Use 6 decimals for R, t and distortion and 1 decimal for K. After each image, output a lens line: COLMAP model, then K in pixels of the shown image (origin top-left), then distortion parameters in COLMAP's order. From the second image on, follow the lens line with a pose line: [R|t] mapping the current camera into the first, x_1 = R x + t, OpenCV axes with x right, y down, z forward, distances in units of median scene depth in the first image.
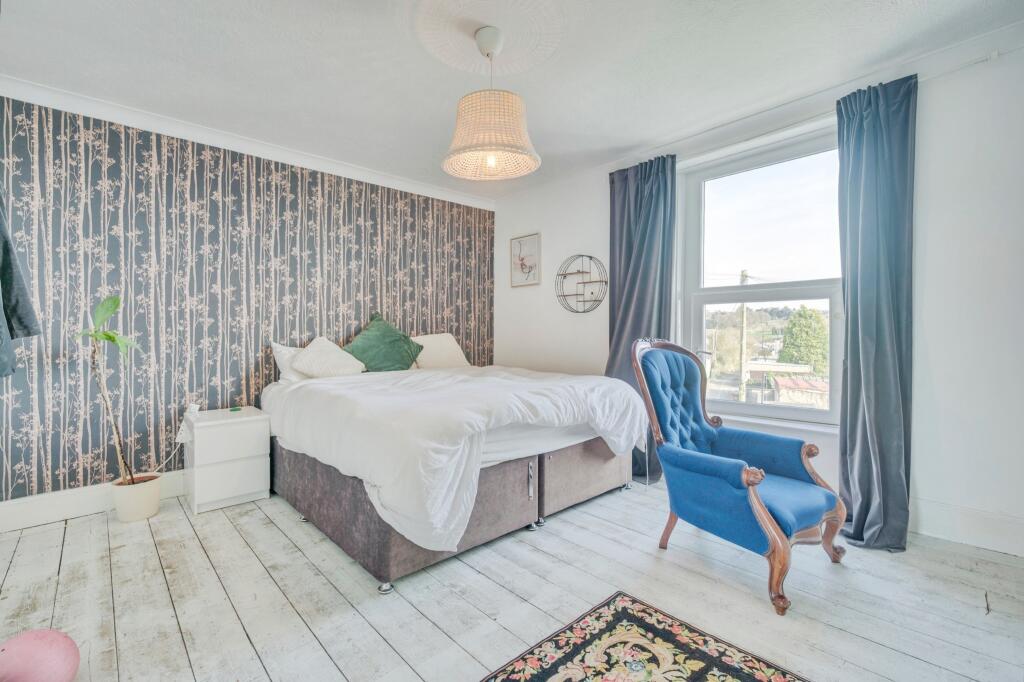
lens RADIAL K [[441.0, 0, 512.0], [0, 441.0, 341.0], [0, 0, 1]] dist [-0.014914, 0.000544]
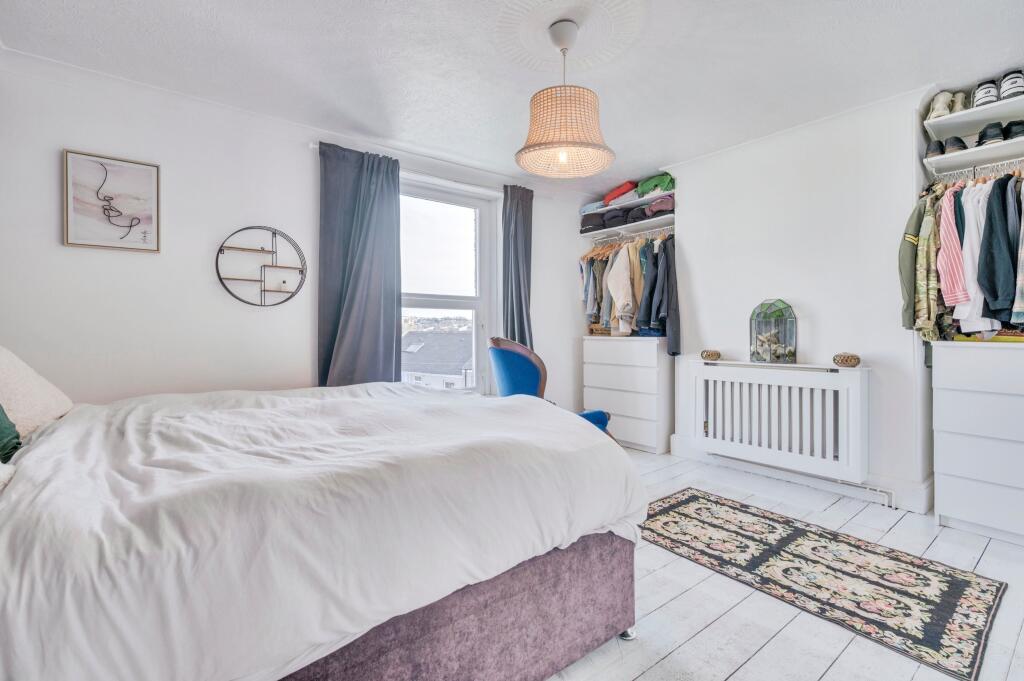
lens RADIAL K [[455.5, 0, 507.2], [0, 455.5, 328.2], [0, 0, 1]] dist [-0.000151, -0.000072]
pose [[0.111894, 0.020714, 0.993504, -0.560867], [0.030806, 0.999230, -0.024303, 0.003916], [-0.993243, 0.033325, 0.111170, 0.531708]]
